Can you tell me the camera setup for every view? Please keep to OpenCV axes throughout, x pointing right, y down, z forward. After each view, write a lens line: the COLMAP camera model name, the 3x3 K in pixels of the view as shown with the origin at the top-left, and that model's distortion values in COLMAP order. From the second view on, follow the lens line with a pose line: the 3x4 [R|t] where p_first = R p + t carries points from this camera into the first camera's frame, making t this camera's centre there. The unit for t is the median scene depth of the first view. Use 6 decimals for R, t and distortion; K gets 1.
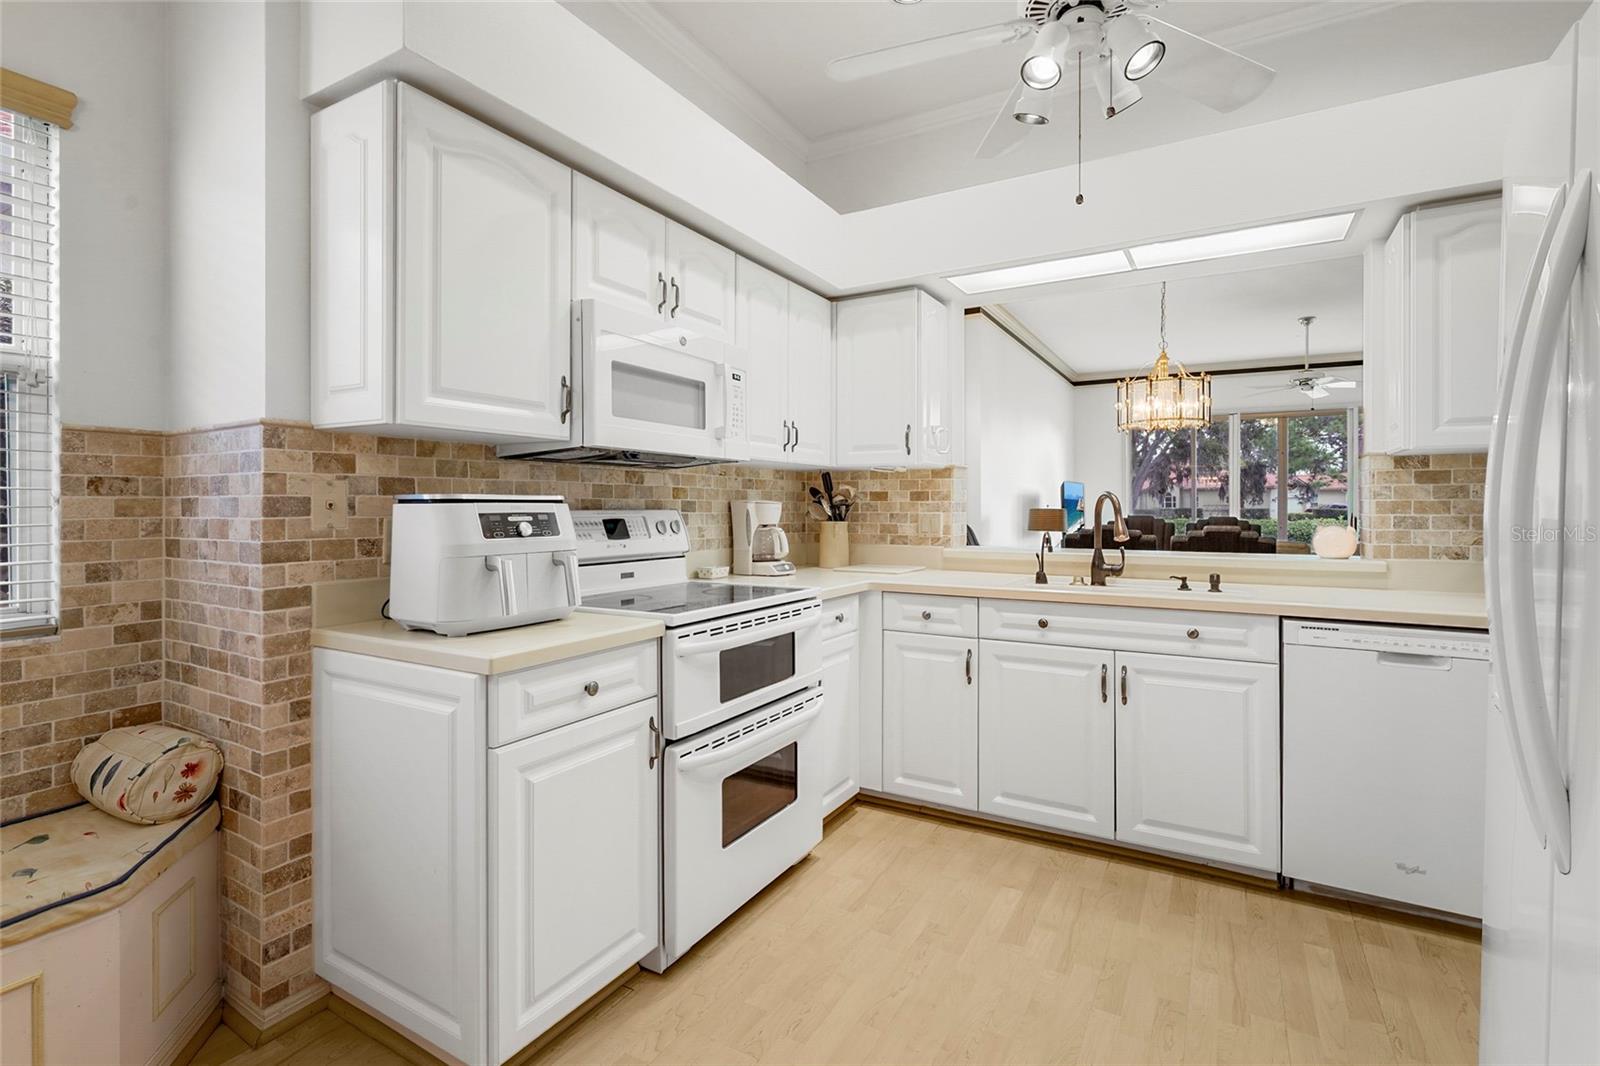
lens RADIAL K [[738.8, 0, 803.5], [0, 738.8, 497.4], [0, 0, 1]] dist [-0.000187, 0.000087]
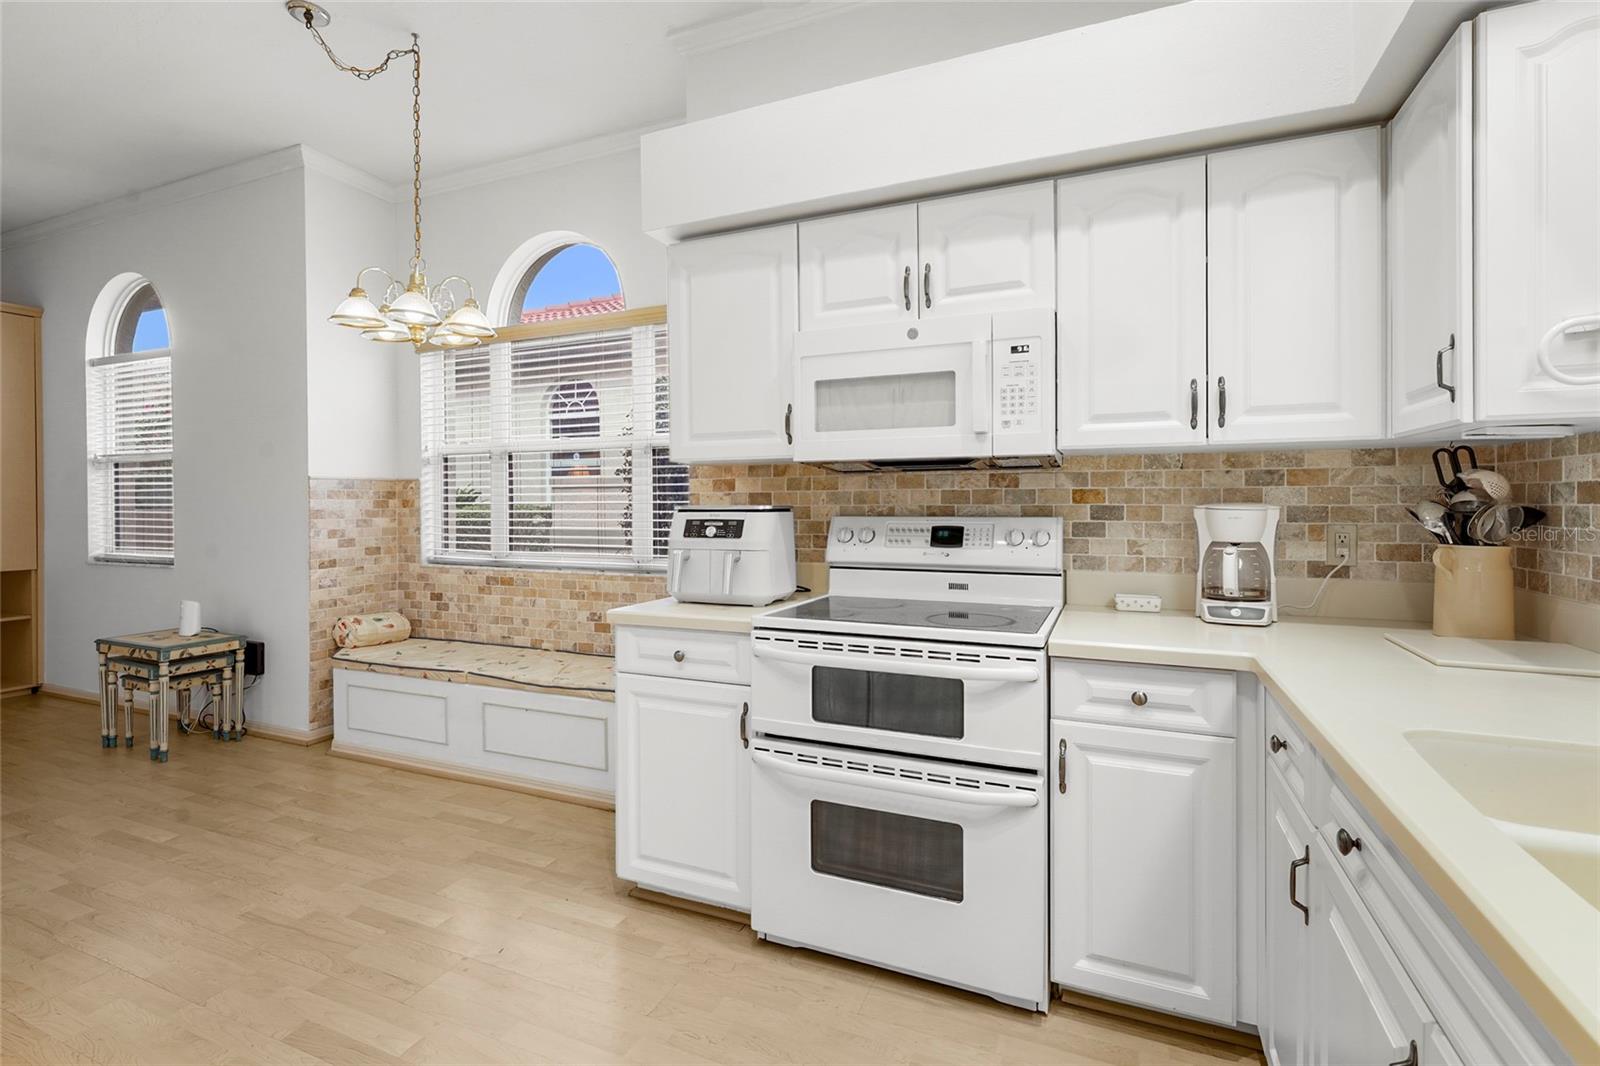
lens RADIAL K [[738.8, 0, 803.5], [0, 738.8, 497.4], [0, 0, 1]] dist [-0.000187, 0.000087]
pose [[0.116790, -0.006646, -0.993134, 0.729601], [0.017869, 0.999830, -0.004589, -0.007734], [0.992996, -0.017210, 0.116889, 0.754332]]
